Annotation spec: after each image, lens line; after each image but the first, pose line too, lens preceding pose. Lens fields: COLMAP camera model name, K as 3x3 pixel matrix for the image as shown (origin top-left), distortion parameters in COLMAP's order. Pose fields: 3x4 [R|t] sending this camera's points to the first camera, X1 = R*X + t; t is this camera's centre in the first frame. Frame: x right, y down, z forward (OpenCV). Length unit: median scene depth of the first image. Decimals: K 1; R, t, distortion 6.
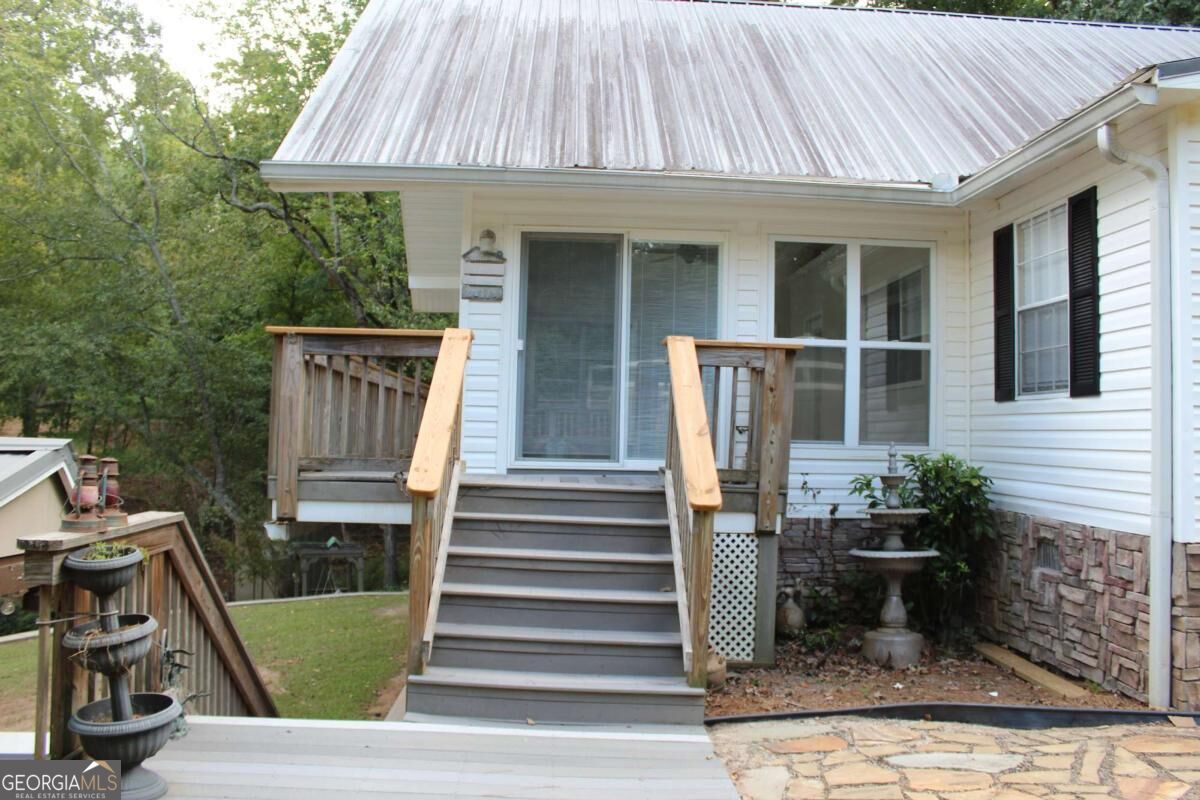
lens RADIAL K [[1000.2, 0, 594.4], [0, 1000.2, 390.0], [0, 0, 1]] dist [-0.172480, 0.167914]
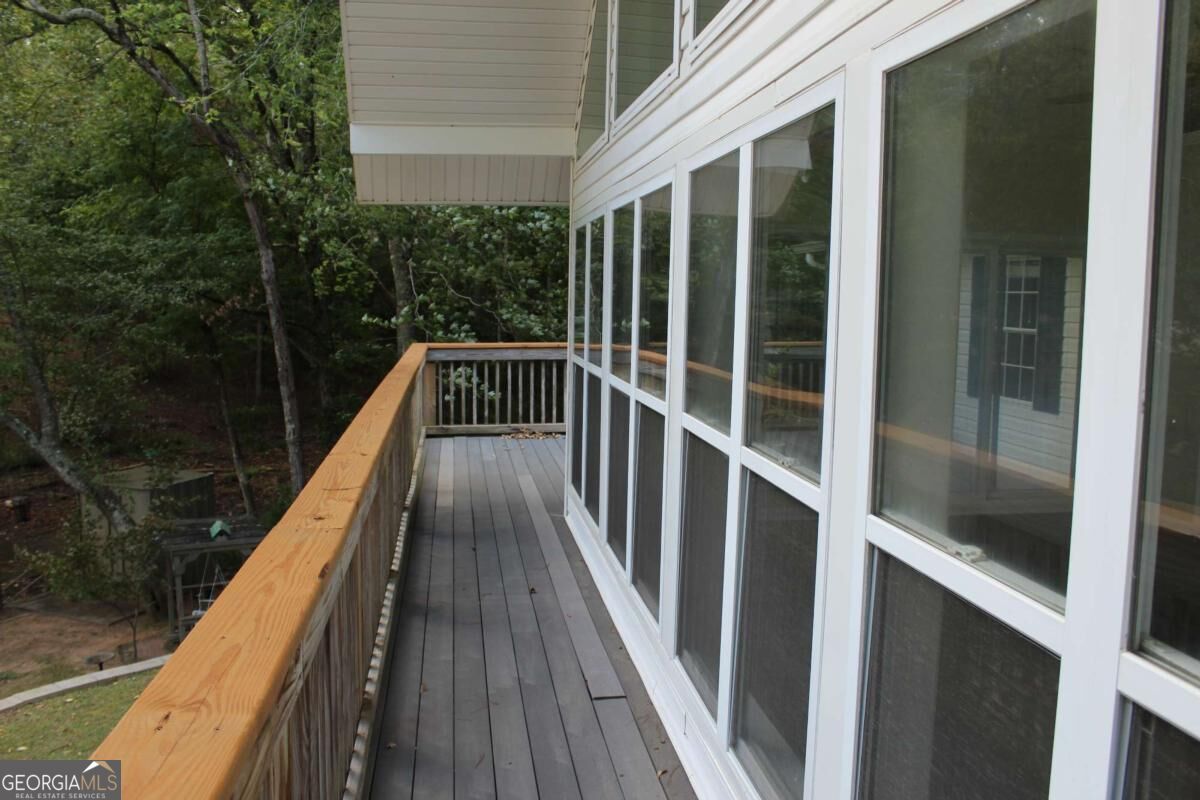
lens RADIAL K [[1000.2, 0, 594.4], [0, 1000.2, 390.0], [0, 0, 1]] dist [-0.172480, 0.167914]
pose [[0.994721, -0.015916, 0.101374, -0.068551], [0.000840, 0.989128, 0.147052, -0.034472], [-0.102612, -0.146190, 0.983920, 0.299211]]
